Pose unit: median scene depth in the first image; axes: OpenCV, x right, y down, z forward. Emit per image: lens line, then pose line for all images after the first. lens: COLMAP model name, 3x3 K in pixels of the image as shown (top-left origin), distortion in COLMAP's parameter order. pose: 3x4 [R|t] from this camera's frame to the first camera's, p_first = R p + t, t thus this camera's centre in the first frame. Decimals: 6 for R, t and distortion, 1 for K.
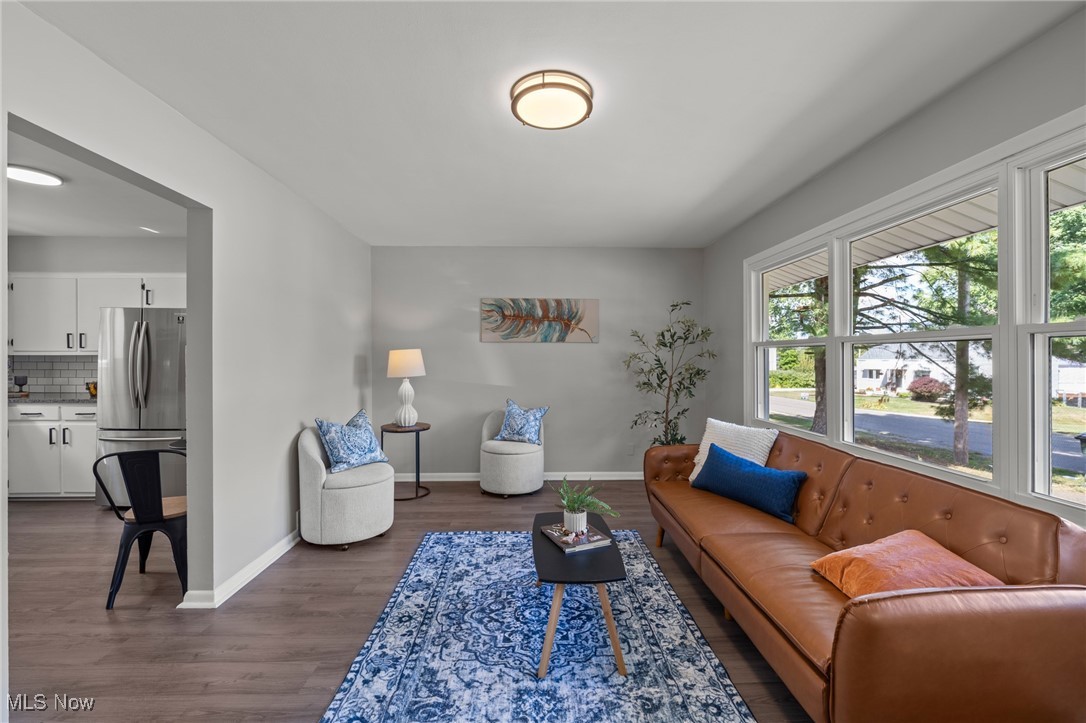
lens RADIAL K [[454.7, 0, 543.1], [0, 454.7, 358.4], [0, 0, 1]] dist [-0.001099, 0.000246]
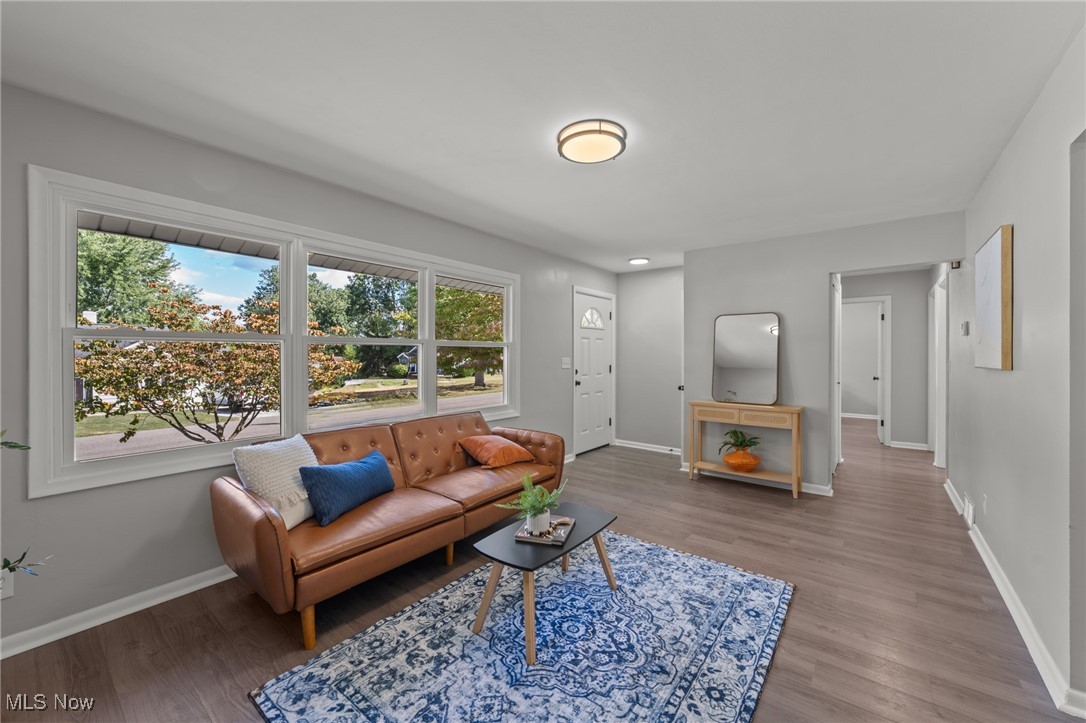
lens RADIAL K [[422.5, 0, 554.2], [0, 422.5, 351.5], [0, 0, 1]] dist [-0.000707, -0.000166]
pose [[-0.782615, 0.002220, 0.622502, -0.376144], [-0.000756, 0.999990, -0.004517, -0.003036], [-0.622506, -0.004006, -0.782605, 1.215305]]
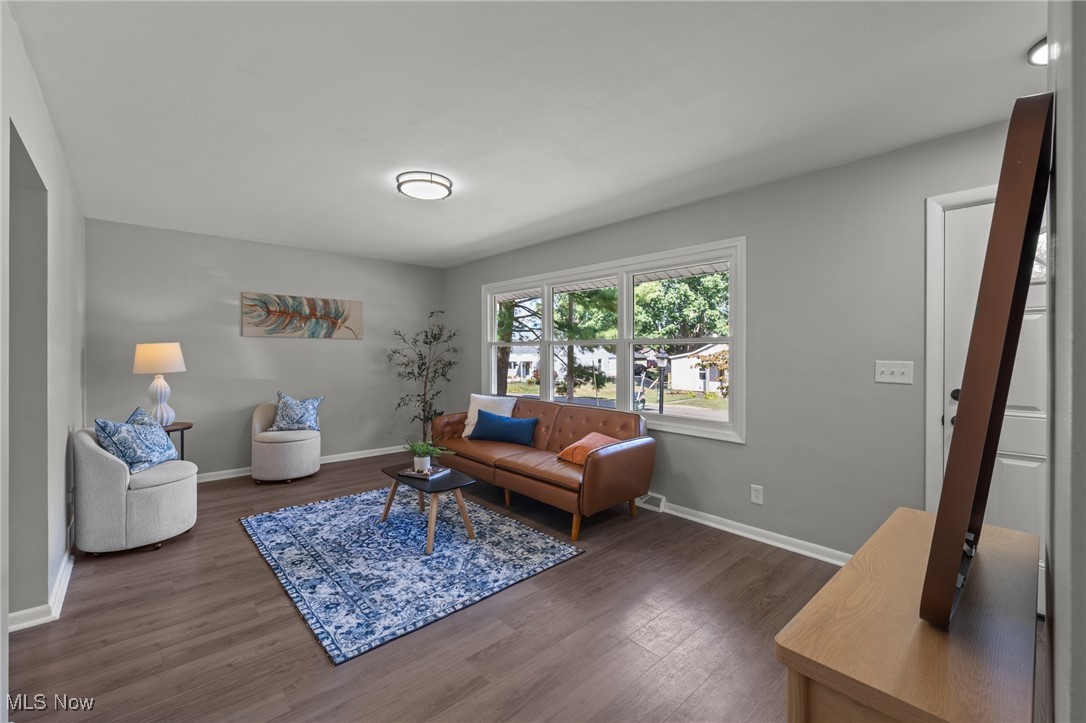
lens RADIAL K [[454.7, 0, 543.1], [0, 454.7, 358.4], [0, 0, 1]] dist [-0.001099, 0.000246]
pose [[0.756894, -0.005834, 0.653512, -0.423299], [-0.001282, 0.999945, 0.010412, 0.001810], [-0.653536, -0.008719, 0.756845, -0.260594]]
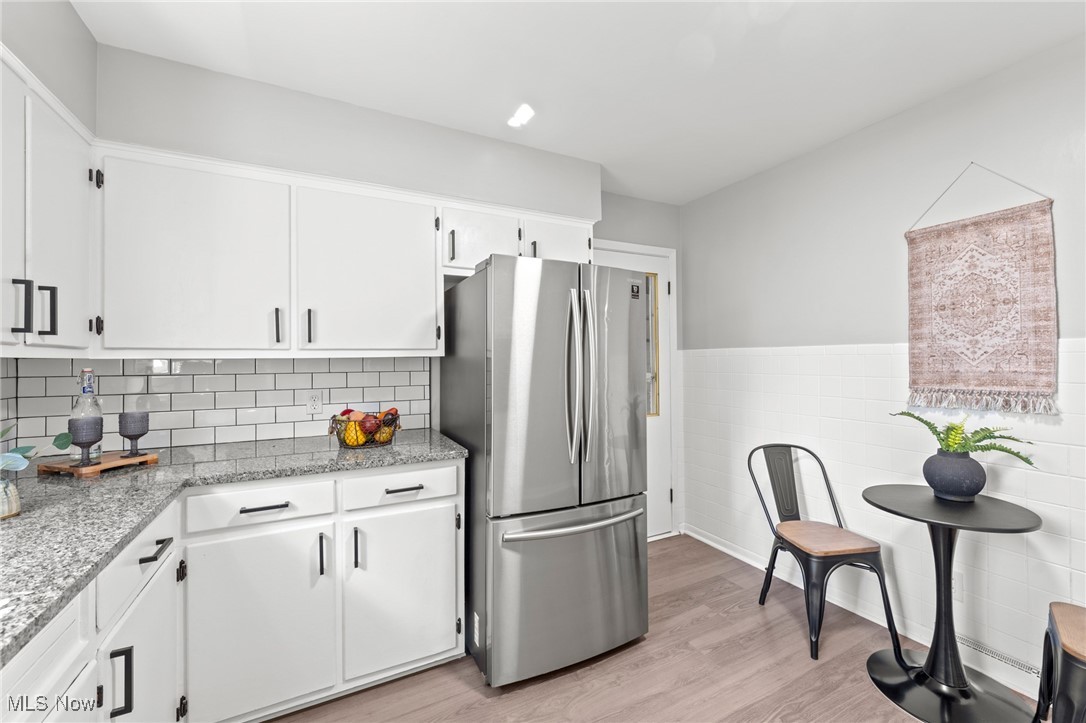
lens RADIAL K [[438.2, 0, 543.0], [0, 438.2, 361.5], [0, 0, 1]] dist [-0.001727, -0.000149]
pose [[0.900421, -0.007068, 0.434962, -1.354781], [0.007728, 0.999970, 0.000252, -0.002996], [-0.434951, 0.003134, 0.900449, 0.696369]]
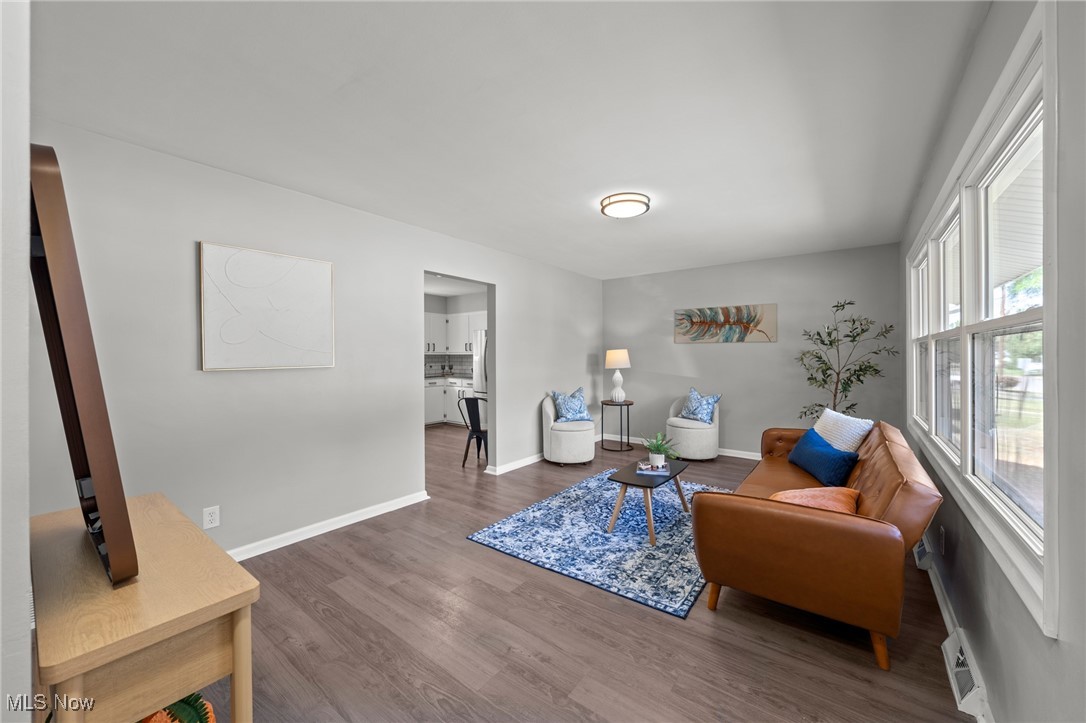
lens RADIAL K [[411.7, 0, 543.0], [0, 411.7, 361.5], [0, 0, 1]] dist [0.000363, -0.000034]
pose [[0.775806, 0.007332, -0.630929, 0.471195], [0.001862, 0.999902, 0.013909, -0.000834], [0.630969, -0.011965, 0.775716, -0.244125]]
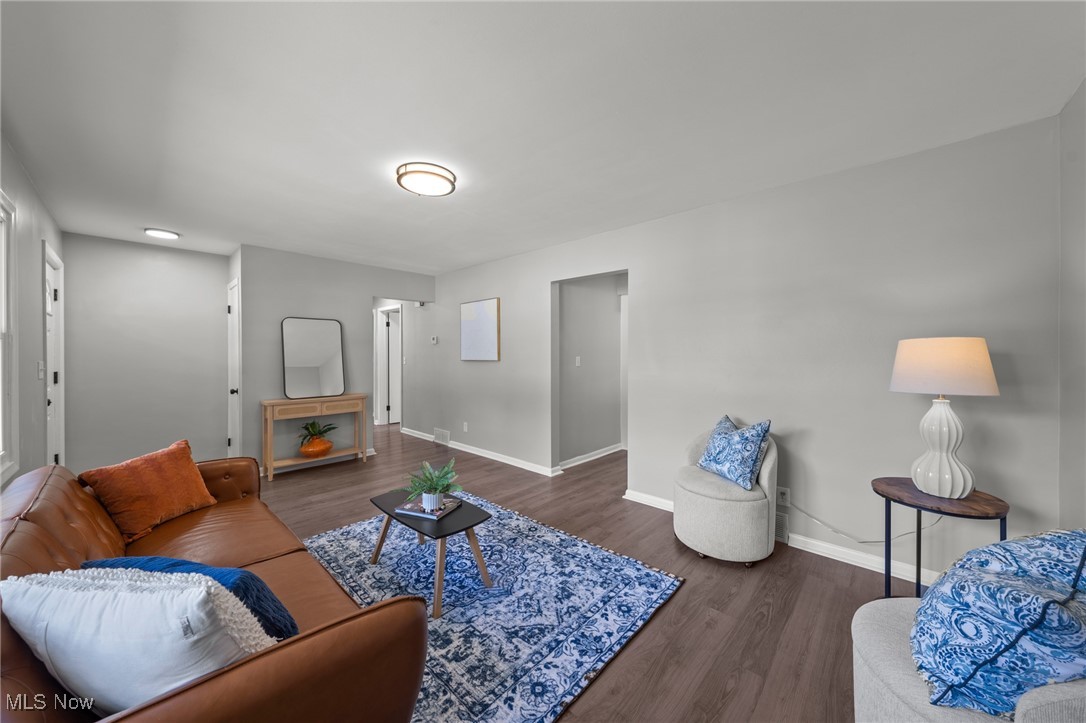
lens RADIAL K [[373.4, 0, 539.7], [0, 373.4, 357.2], [0, 0, 1]] dist [-0.000100, -0.000001]
pose [[-0.702181, 0.004188, -0.711986, 0.388661], [-0.001481, 0.999972, 0.007342, -0.001668], [0.711997, 0.006210, -0.702155, 1.315835]]
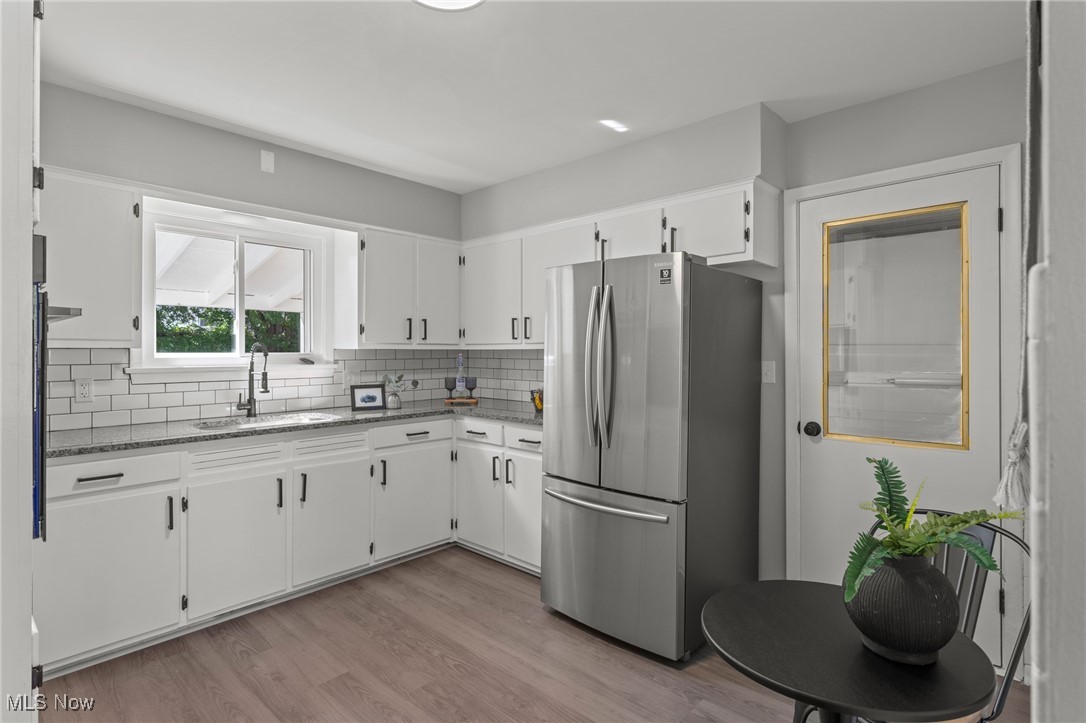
lens RADIAL K [[547.3, 0, 545.0], [0, 547.3, 357.7], [0, 0, 1]] dist [0.001835, -0.000030]
pose [[0.717198, 0.007394, -0.696830, -0.577782], [-0.000868, 0.999952, 0.009717, -0.003162], [0.696869, -0.006364, 0.717171, 0.586736]]
